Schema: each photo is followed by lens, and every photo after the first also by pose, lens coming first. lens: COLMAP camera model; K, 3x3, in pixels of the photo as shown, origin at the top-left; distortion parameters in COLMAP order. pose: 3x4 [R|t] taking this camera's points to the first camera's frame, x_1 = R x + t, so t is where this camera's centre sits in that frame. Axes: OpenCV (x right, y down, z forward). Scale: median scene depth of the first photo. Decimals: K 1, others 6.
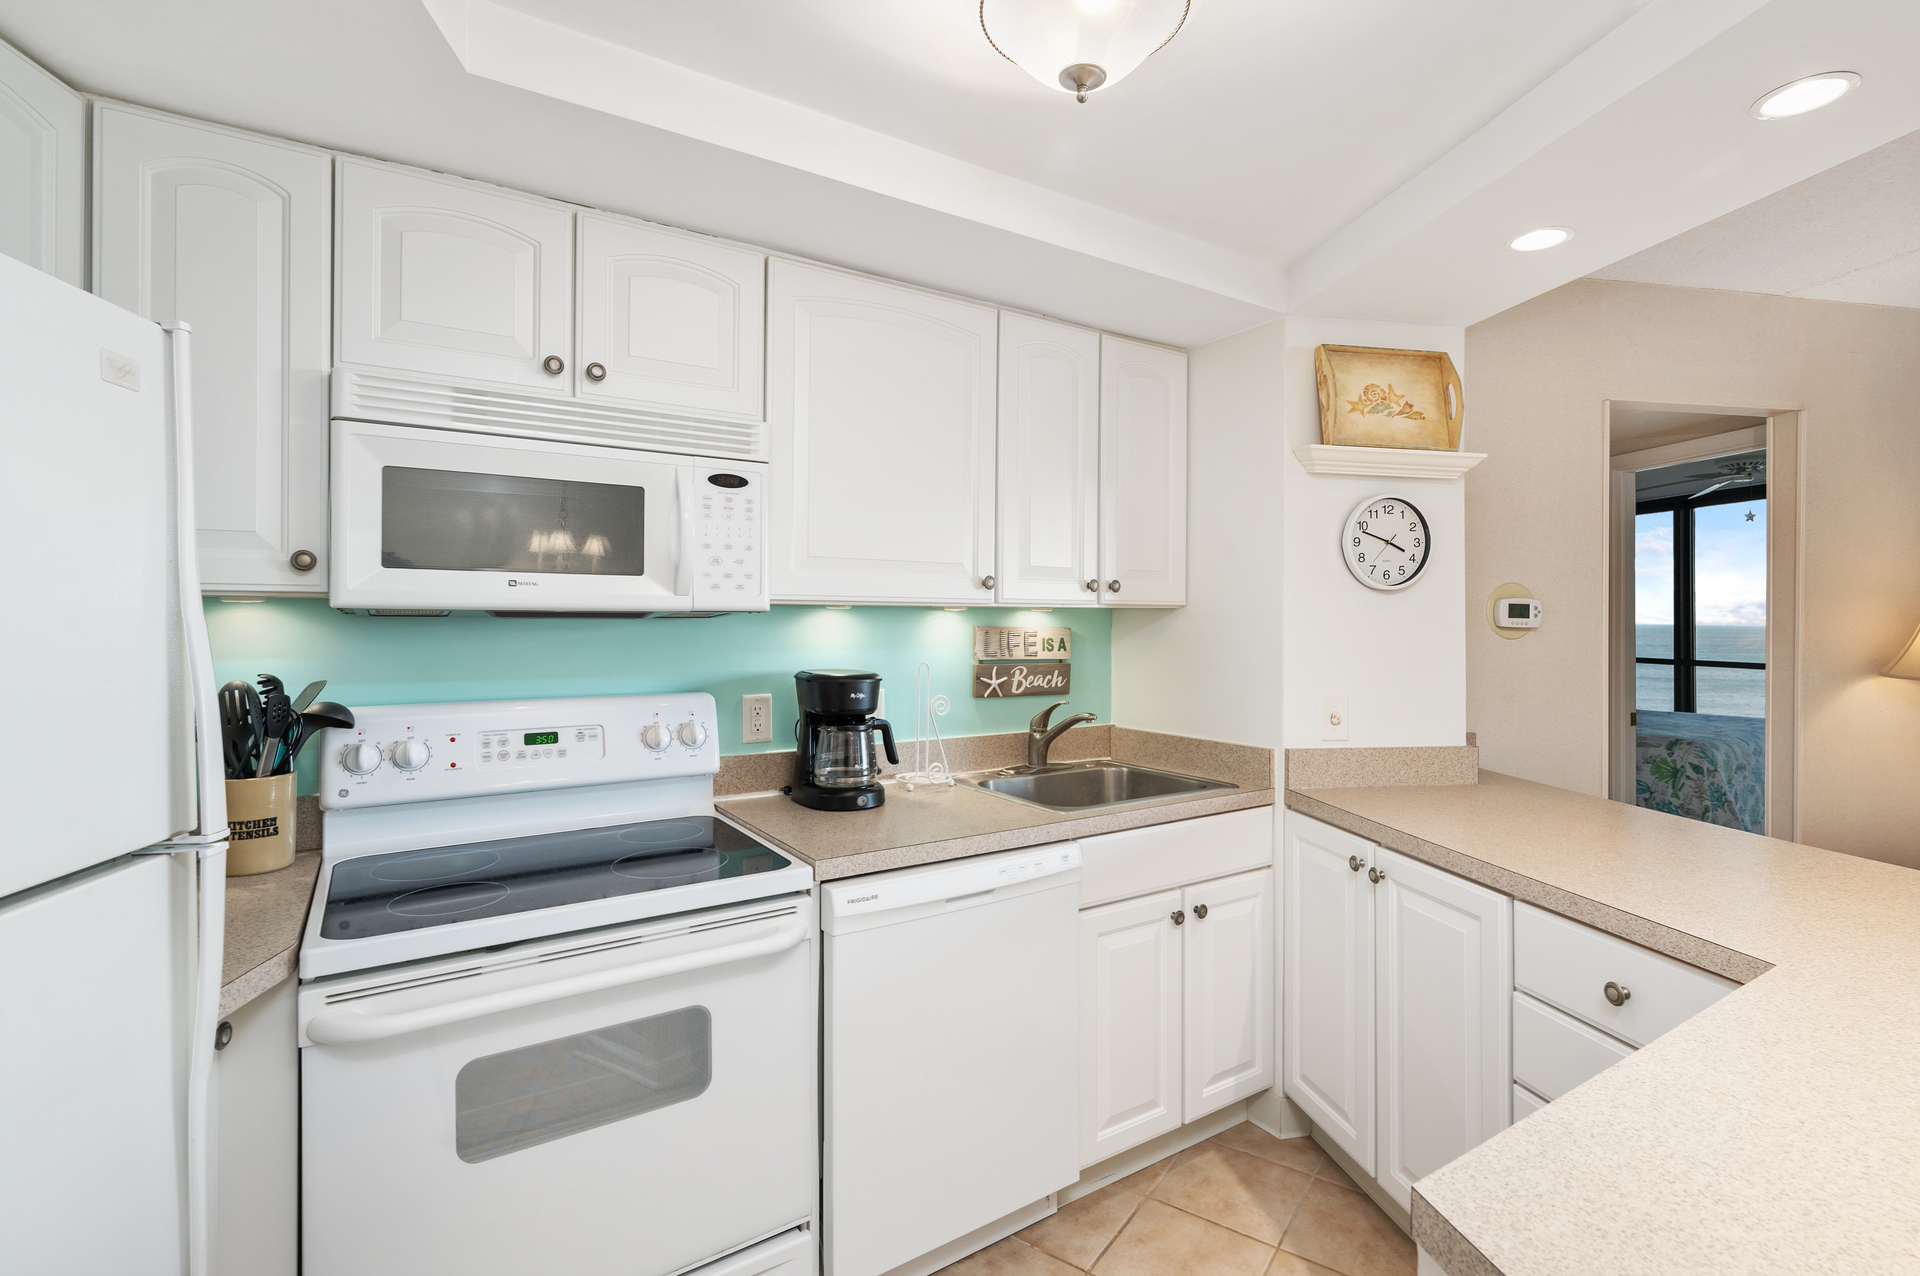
lens RADIAL K [[884.5, 0, 967.1], [0, 884.5, 618.4], [0, 0, 1]] dist [-0.004705, 0.000238]
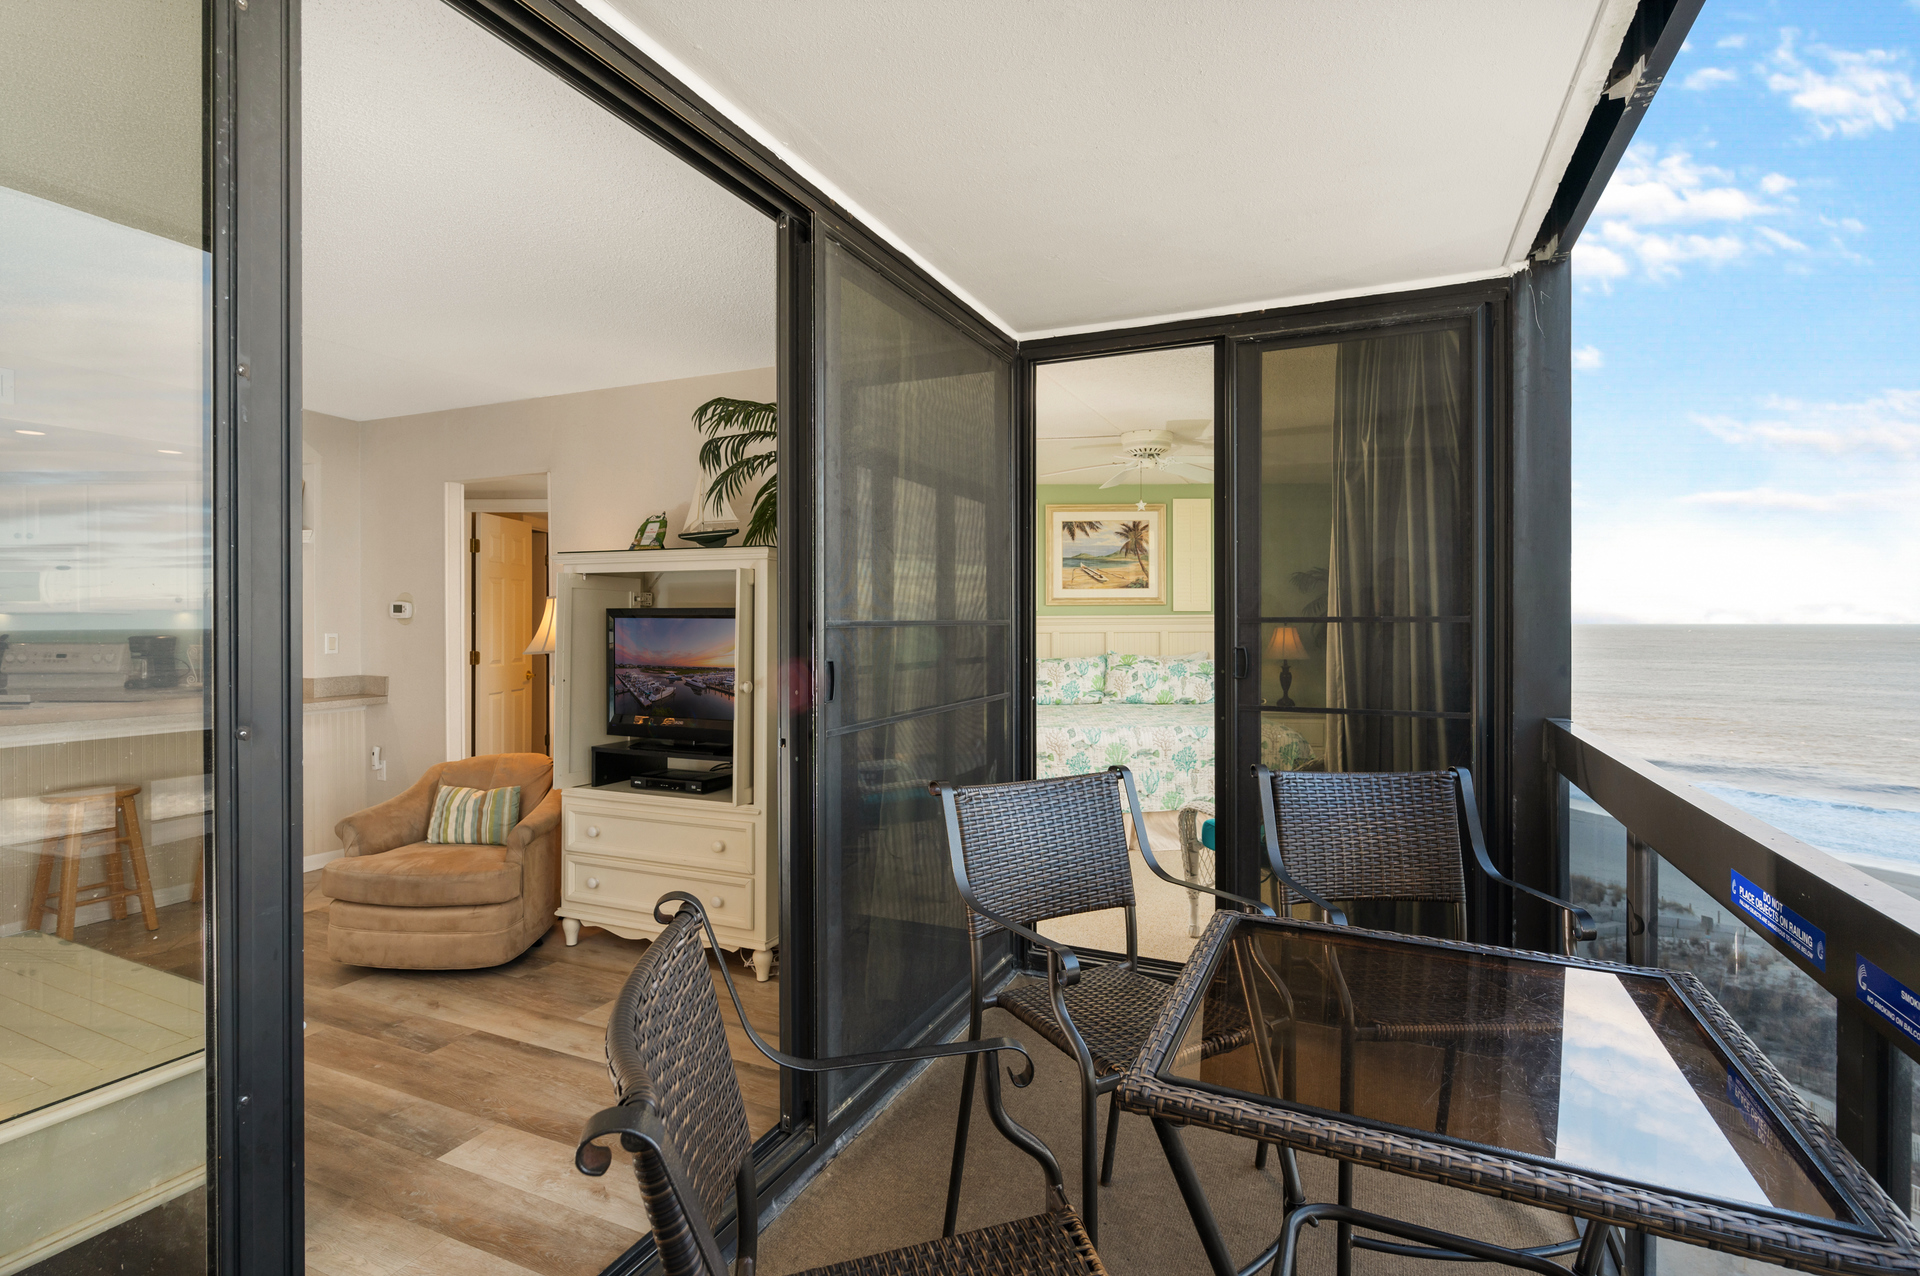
lens RADIAL K [[918.0, 0, 955.8], [0, 918.0, 629.7], [0, 0, 1]] dist [-0.000465, 0.000161]
pose [[0.821958, 0.001729, -0.569545, 3.300569], [0.001476, 0.999986, 0.005166, 0.032522], [0.569546, -0.005087, 0.821944, 0.161007]]
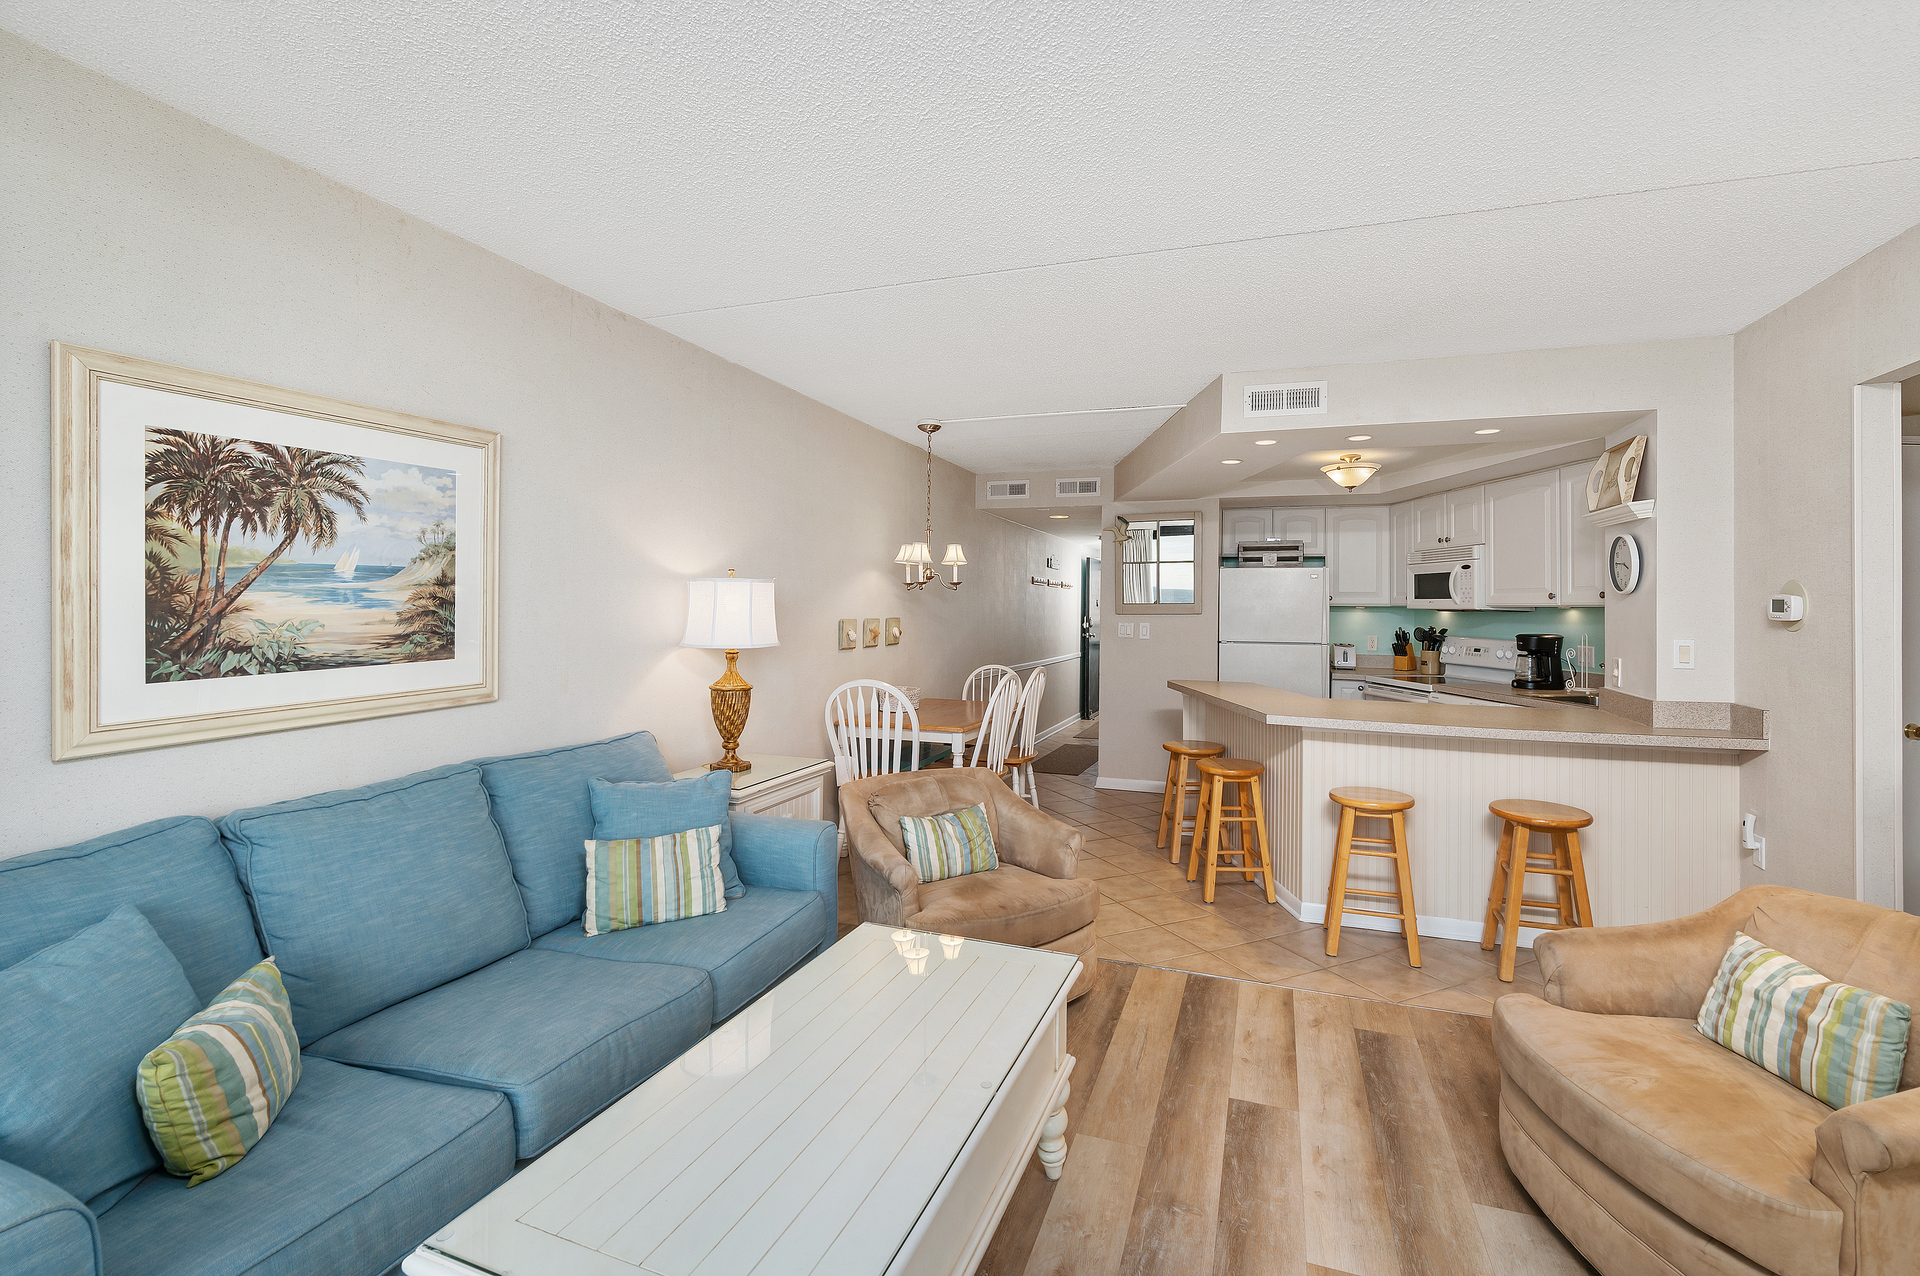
lens RADIAL K [[816.3, 0, 965.6], [0, 816.3, 596.9], [0, 0, 1]] dist [-0.003283, -0.000271]
pose [[-0.510533, -0.018713, -0.859655, 2.604072], [-0.010519, 0.999824, -0.015517, 0.009297], [0.859794, 0.001121, -0.510640, 0.811680]]
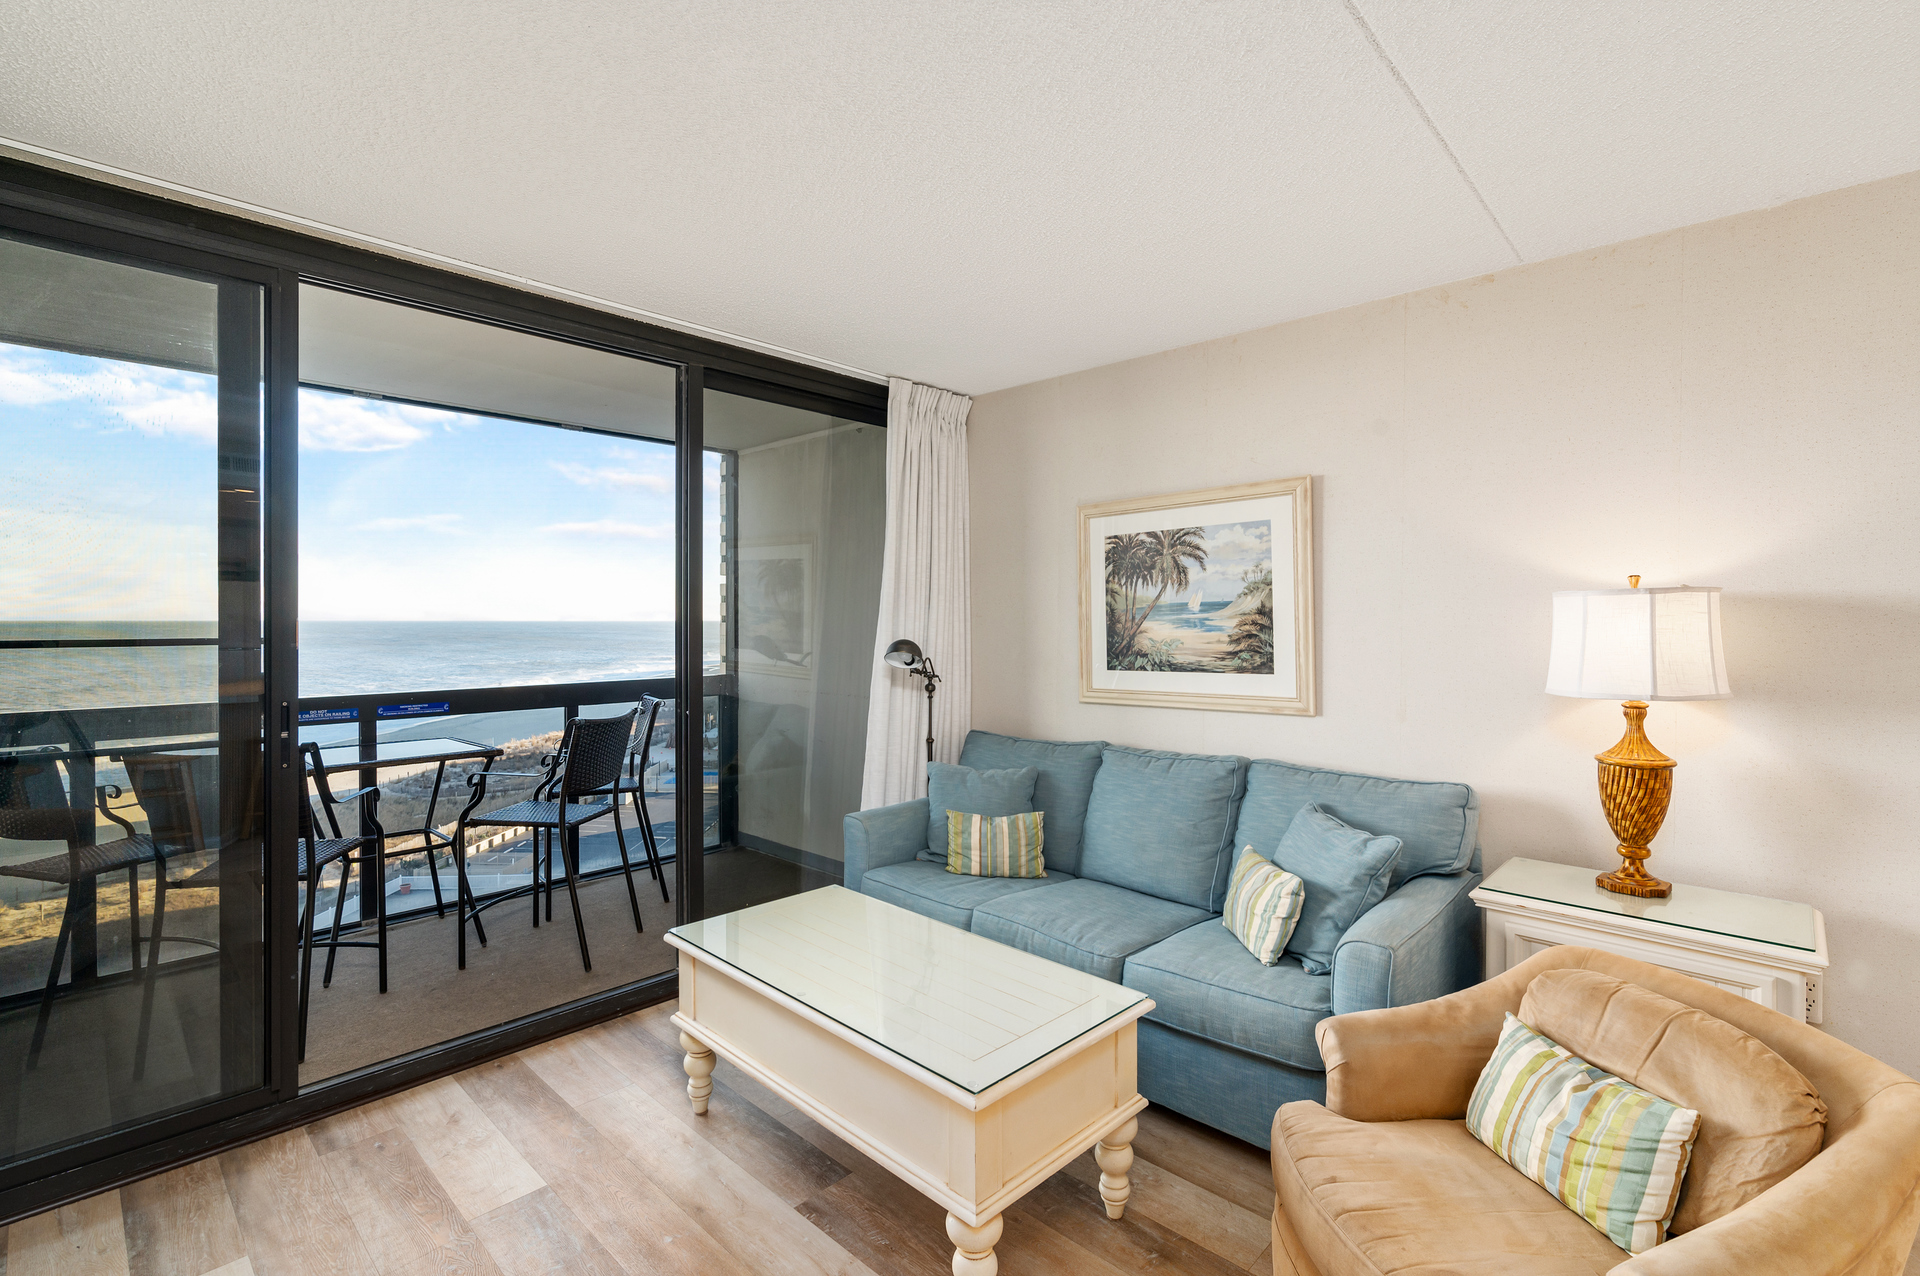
lens RADIAL K [[884.5, 0, 967.1], [0, 884.5, 618.4], [0, 0, 1]] dist [-0.004705, 0.000238]
pose [[-0.596160, -0.003179, 0.802859, 1.037506], [-0.004058, 0.999991, 0.000947, -0.008844], [-0.802855, -0.002693, -0.596168, 0.928521]]
